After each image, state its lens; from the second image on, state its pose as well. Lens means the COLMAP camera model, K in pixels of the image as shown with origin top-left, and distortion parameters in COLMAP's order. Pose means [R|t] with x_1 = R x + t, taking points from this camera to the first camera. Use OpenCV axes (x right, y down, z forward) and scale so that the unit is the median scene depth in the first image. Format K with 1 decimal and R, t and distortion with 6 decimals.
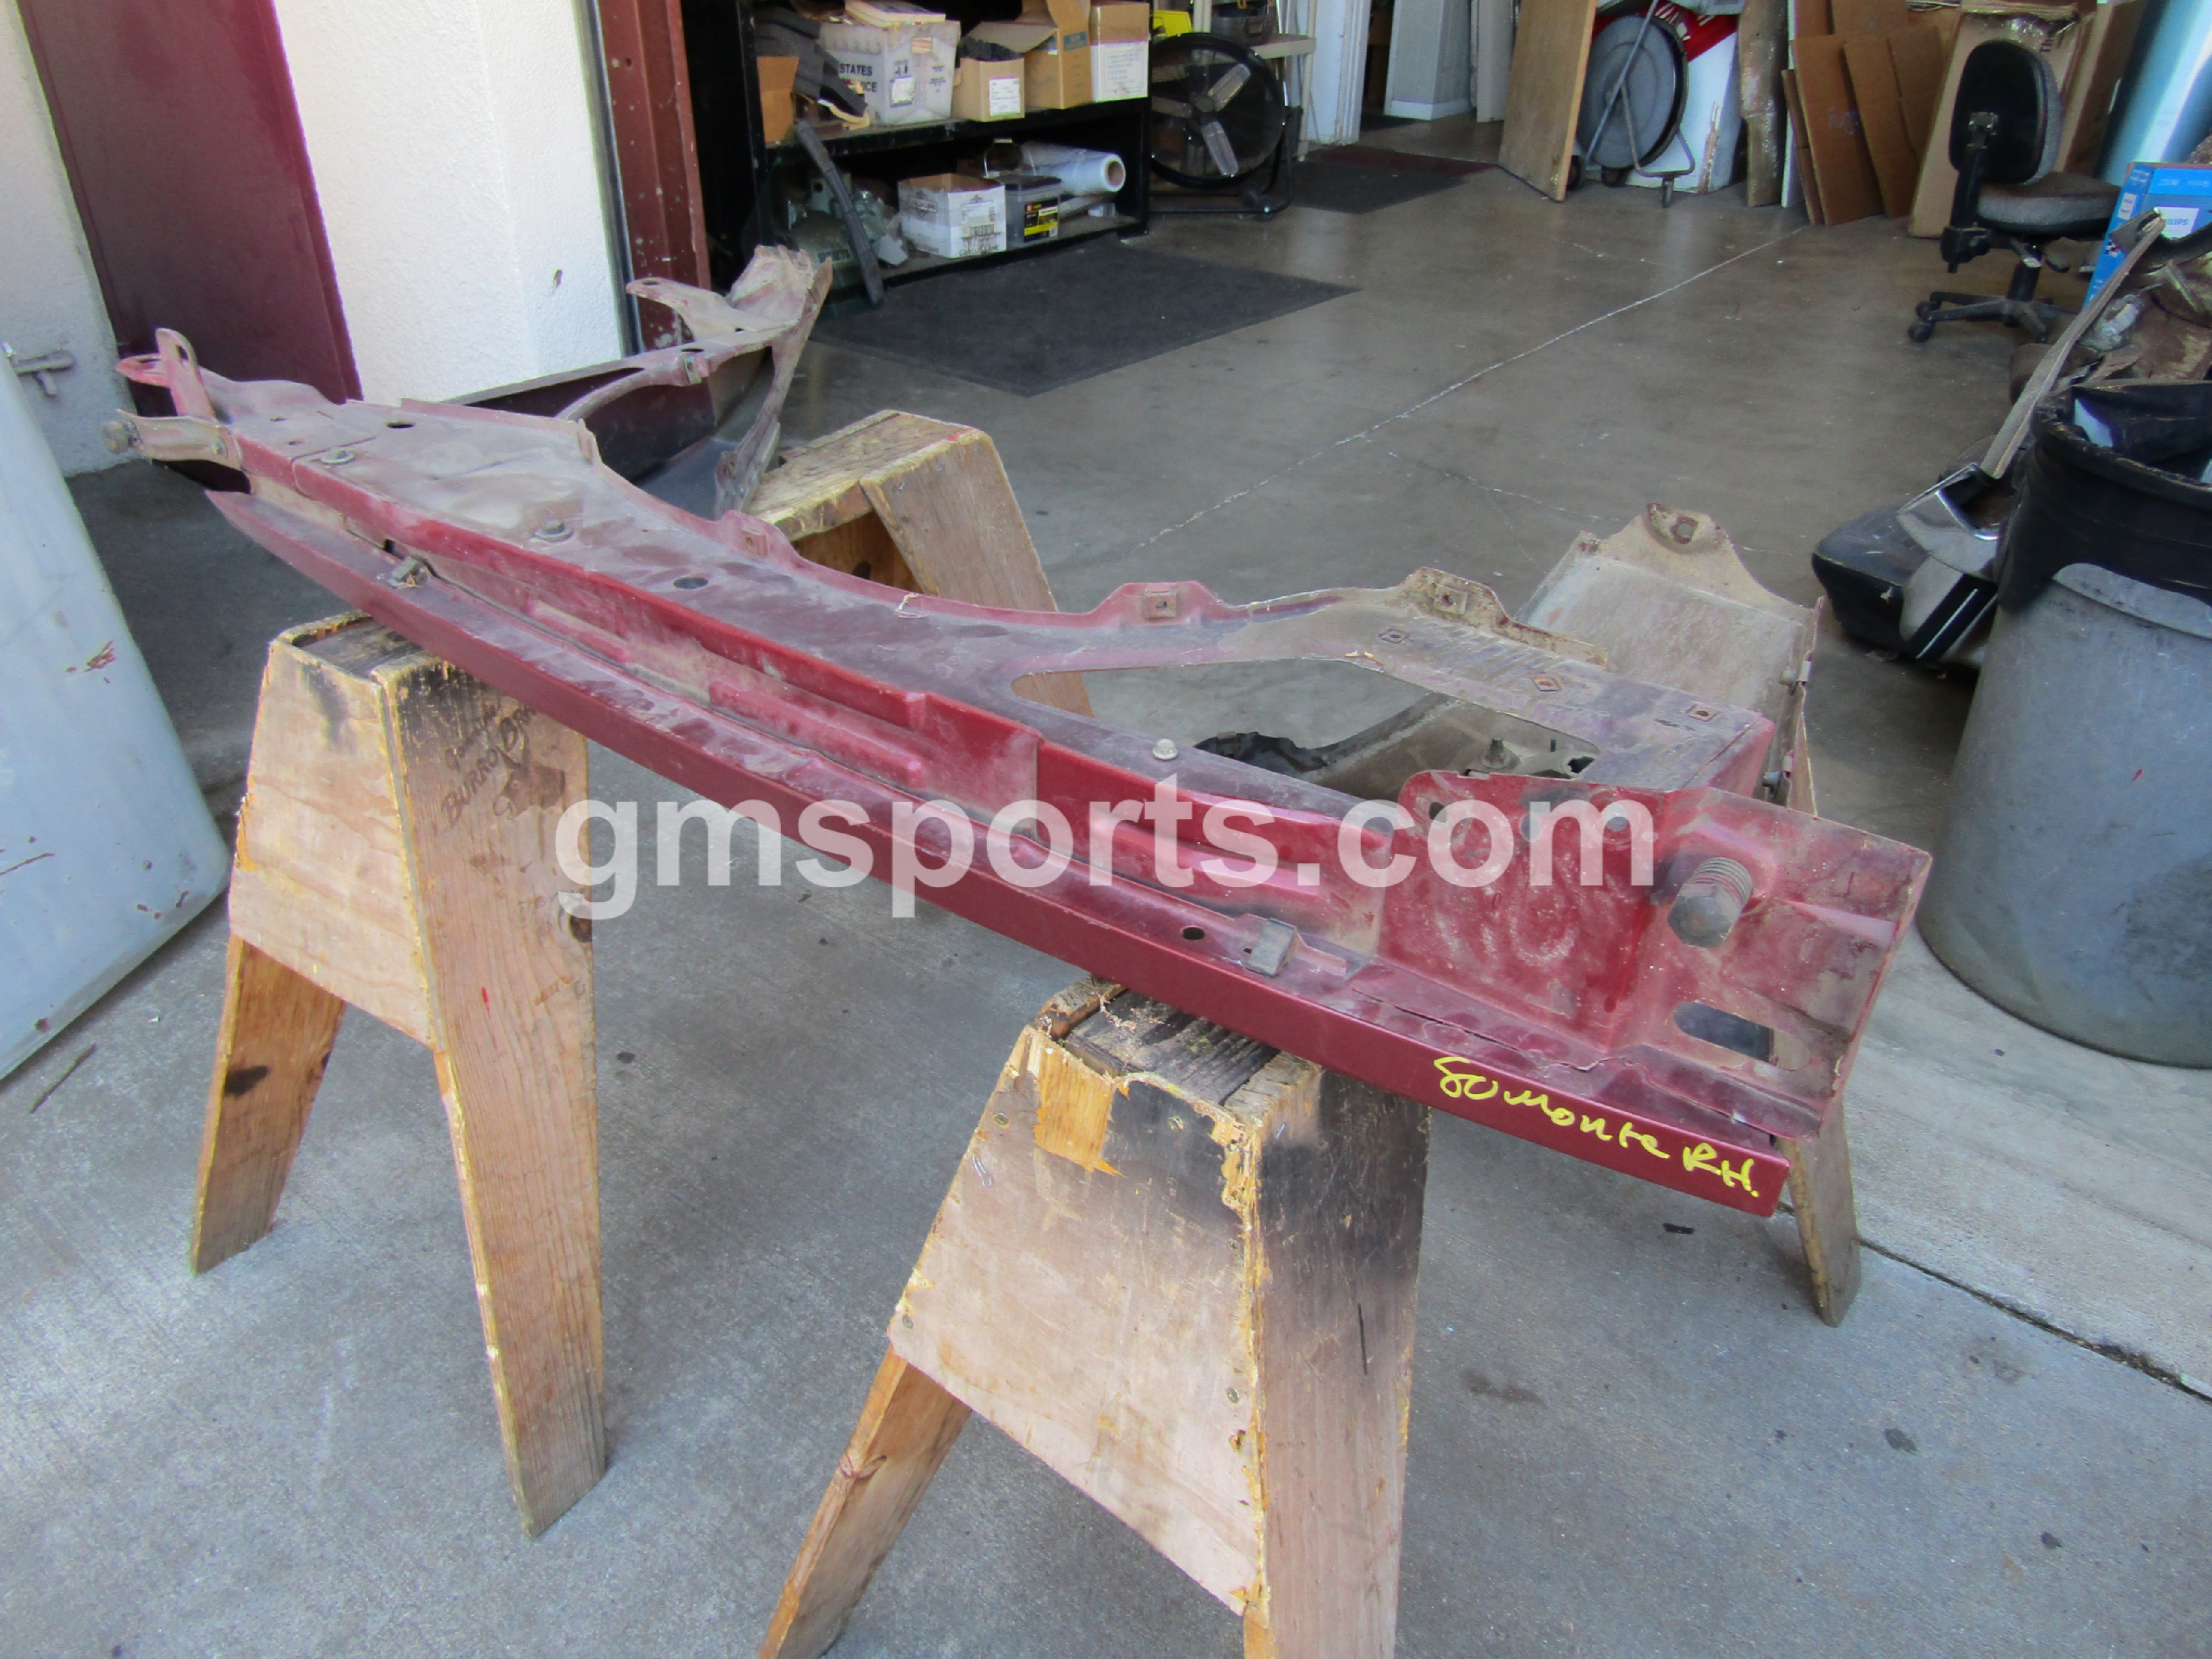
lens RADIAL K [[1579.8, 0, 1112.6], [0, 1579.8, 836.6], [0, 0, 1]] dist [-0.005433, -0.003199]
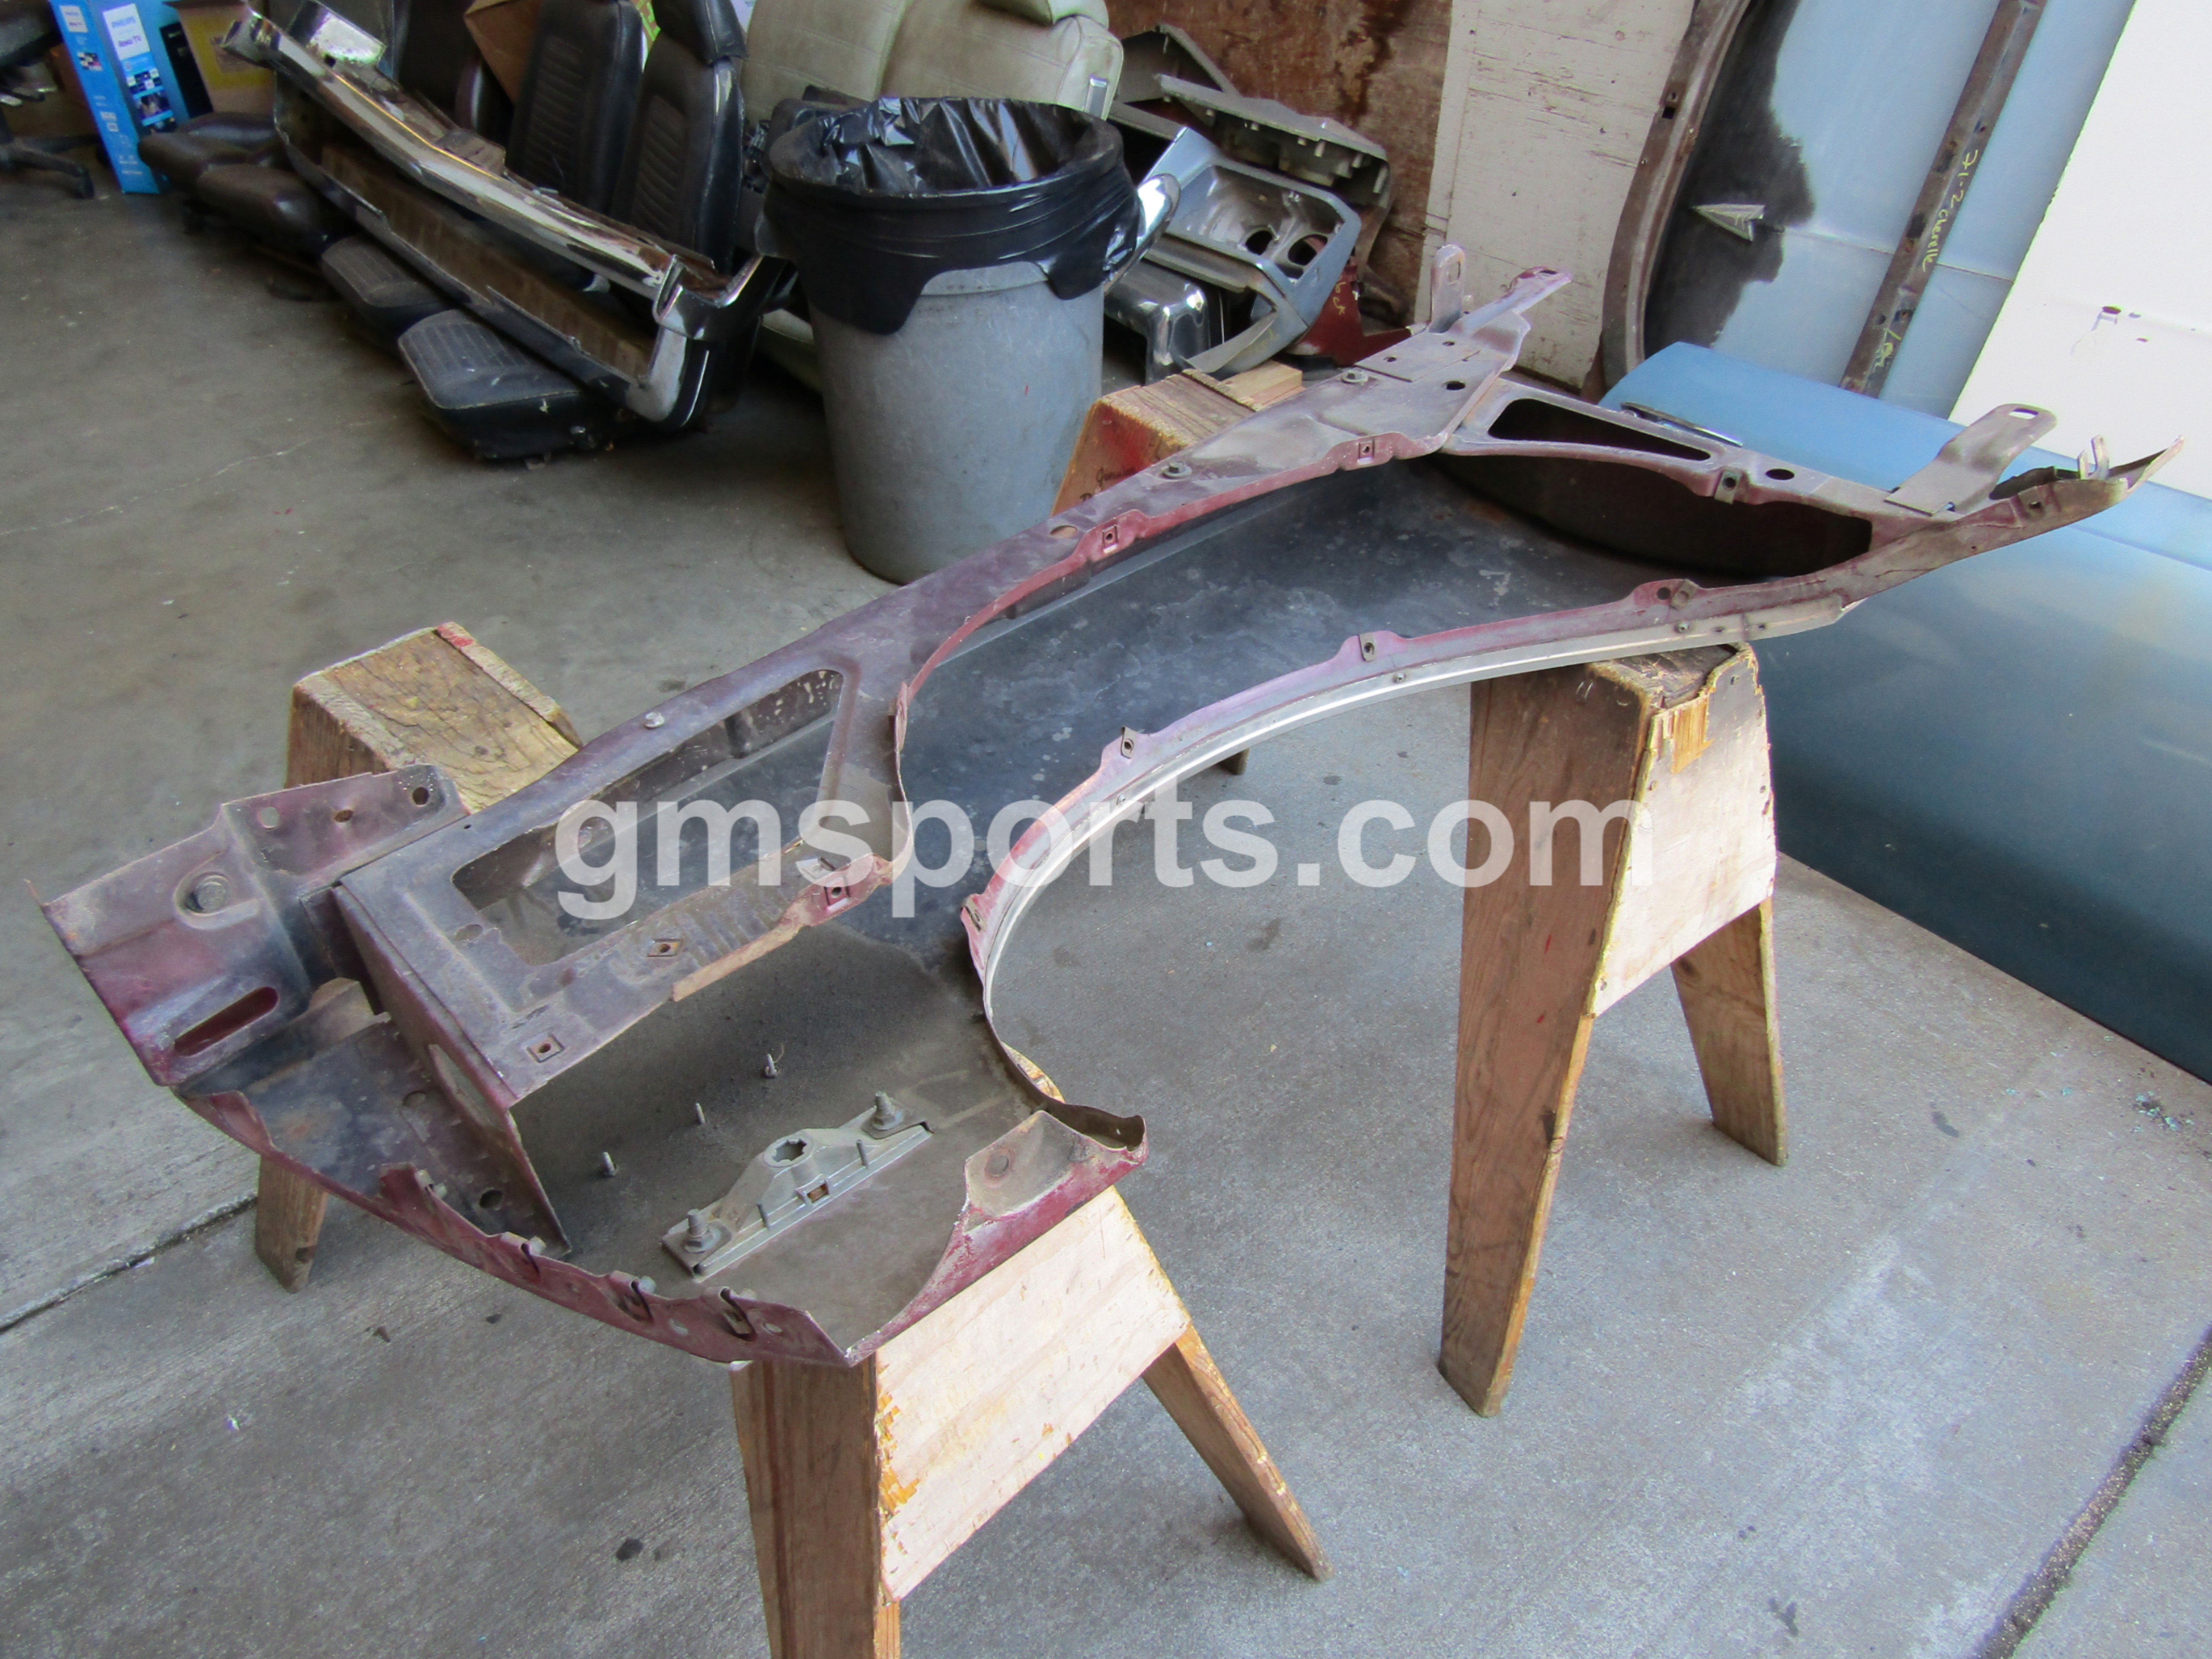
lens RADIAL K [[1577.7, 0, 1115.2], [0, 1577.7, 830.1], [0, 0, 1]] dist [-0.007461, -0.002398]
pose [[0.203537, -0.627392, 0.751633, -0.752475], [0.515178, 0.721458, 0.462698, -0.420216], [-0.832565, 0.293049, 0.470062, 0.418837]]
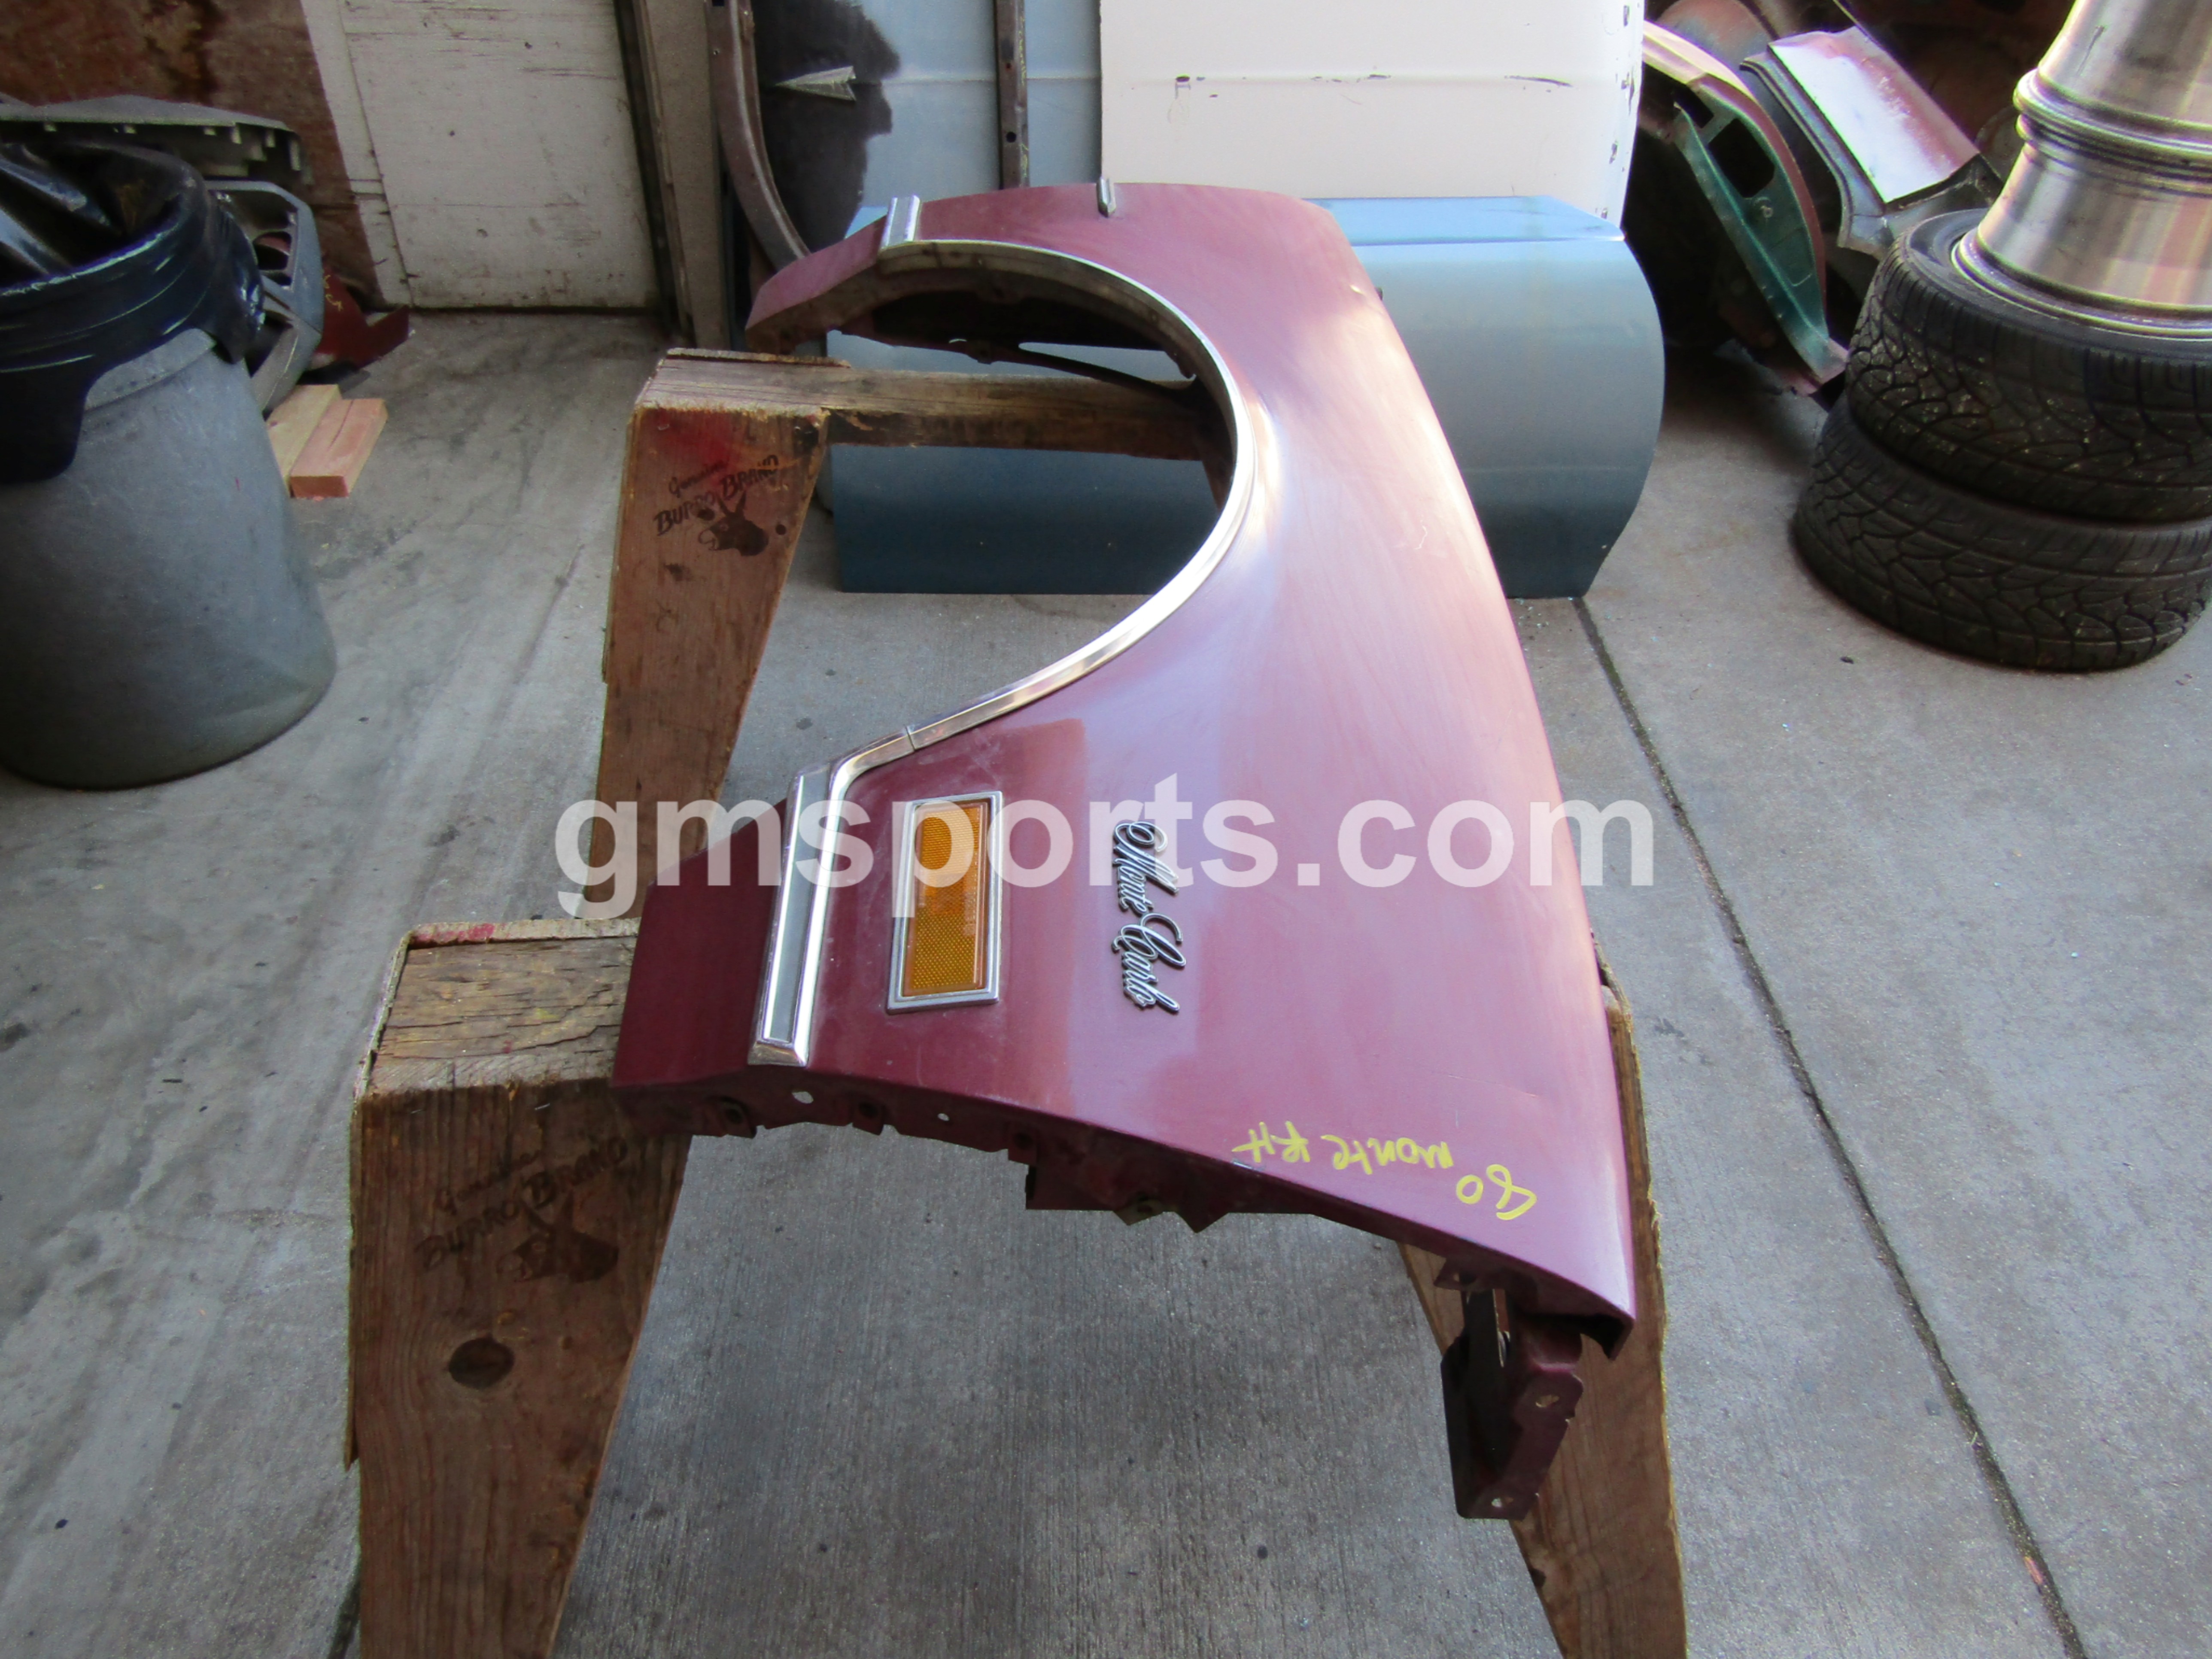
lens RADIAL K [[1567.5, 0, 1111.3], [0, 1567.5, 819.2], [0, 0, 1]] dist [-0.003585, -0.005486]
pose [[-0.628232, -0.533739, 0.566080, -0.607718], [0.374808, 0.429972, 0.821367, -0.718057], [-0.681794, 0.728180, -0.070072, 0.923004]]
